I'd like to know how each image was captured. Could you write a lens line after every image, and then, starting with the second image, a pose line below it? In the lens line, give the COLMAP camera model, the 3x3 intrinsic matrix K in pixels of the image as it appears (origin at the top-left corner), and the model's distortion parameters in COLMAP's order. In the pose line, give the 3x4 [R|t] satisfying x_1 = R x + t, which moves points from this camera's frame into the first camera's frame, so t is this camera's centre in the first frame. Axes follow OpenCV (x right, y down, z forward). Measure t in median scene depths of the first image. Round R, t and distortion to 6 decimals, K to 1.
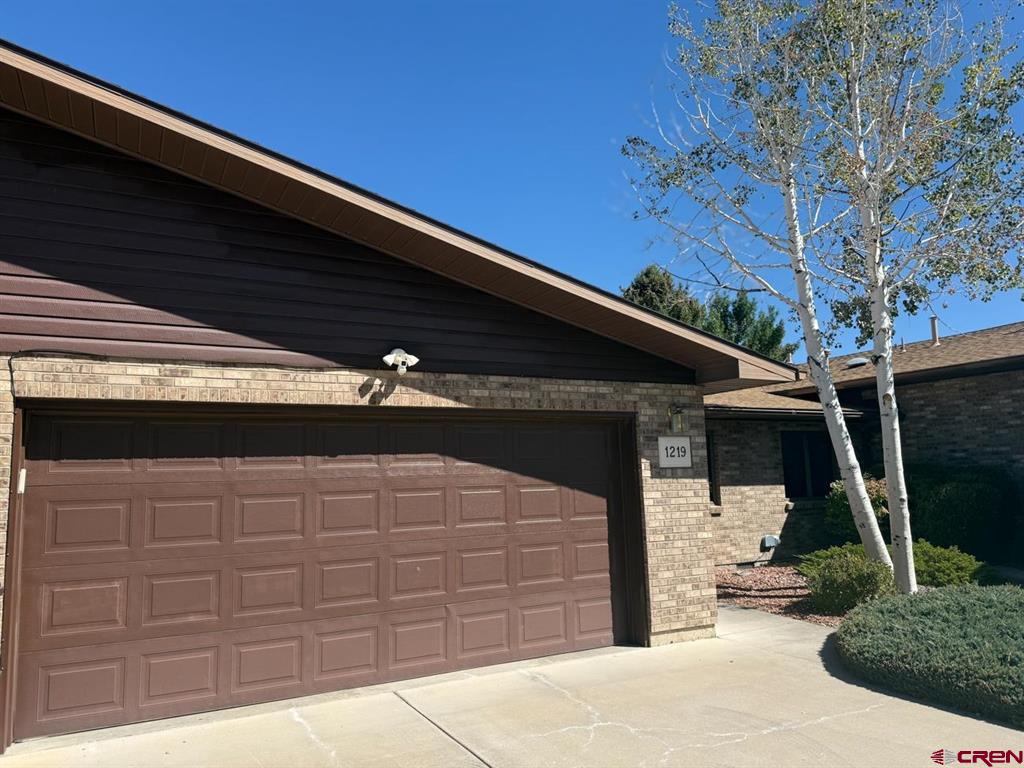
lens RADIAL K [[718.4, 0, 506.2], [0, 718.4, 381.0], [0, 0, 1]] dist [0.087073, -0.122764]
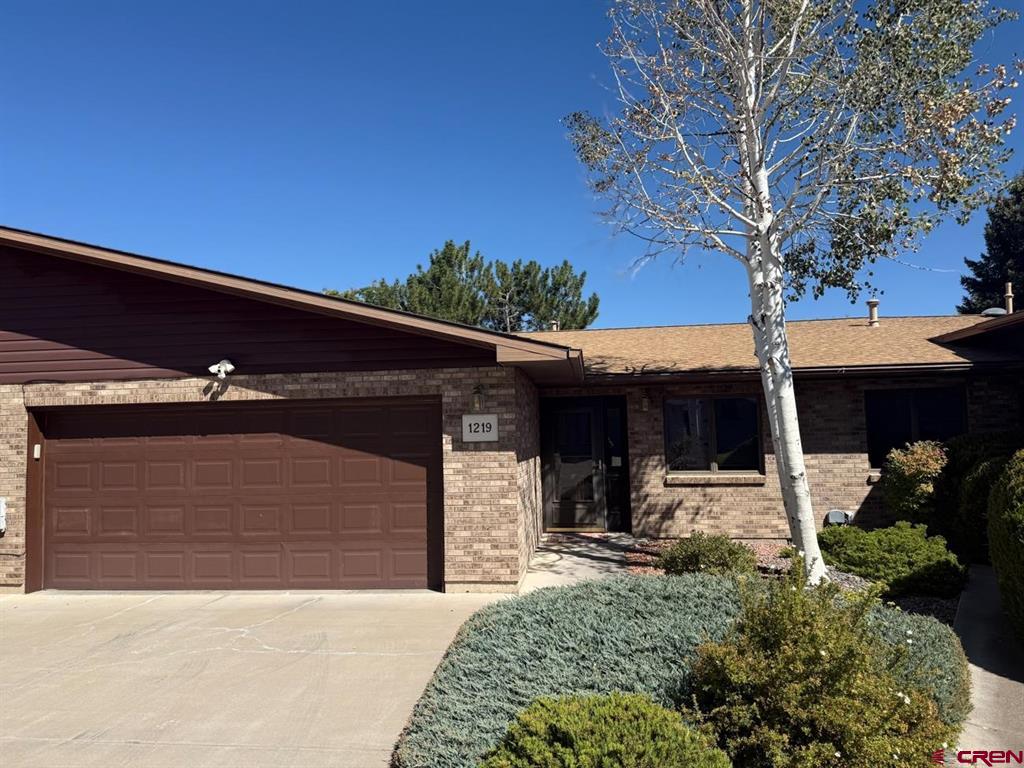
lens RADIAL K [[718.4, 0, 520.8], [0, 718.4, 387.6], [0, 0, 1]] dist [0.087073, -0.122764]
pose [[0.824144, -0.033124, -0.565411, 1.047295], [0.076029, 0.995723, 0.052486, -0.020265], [0.561254, -0.086243, 0.823138, 0.138678]]
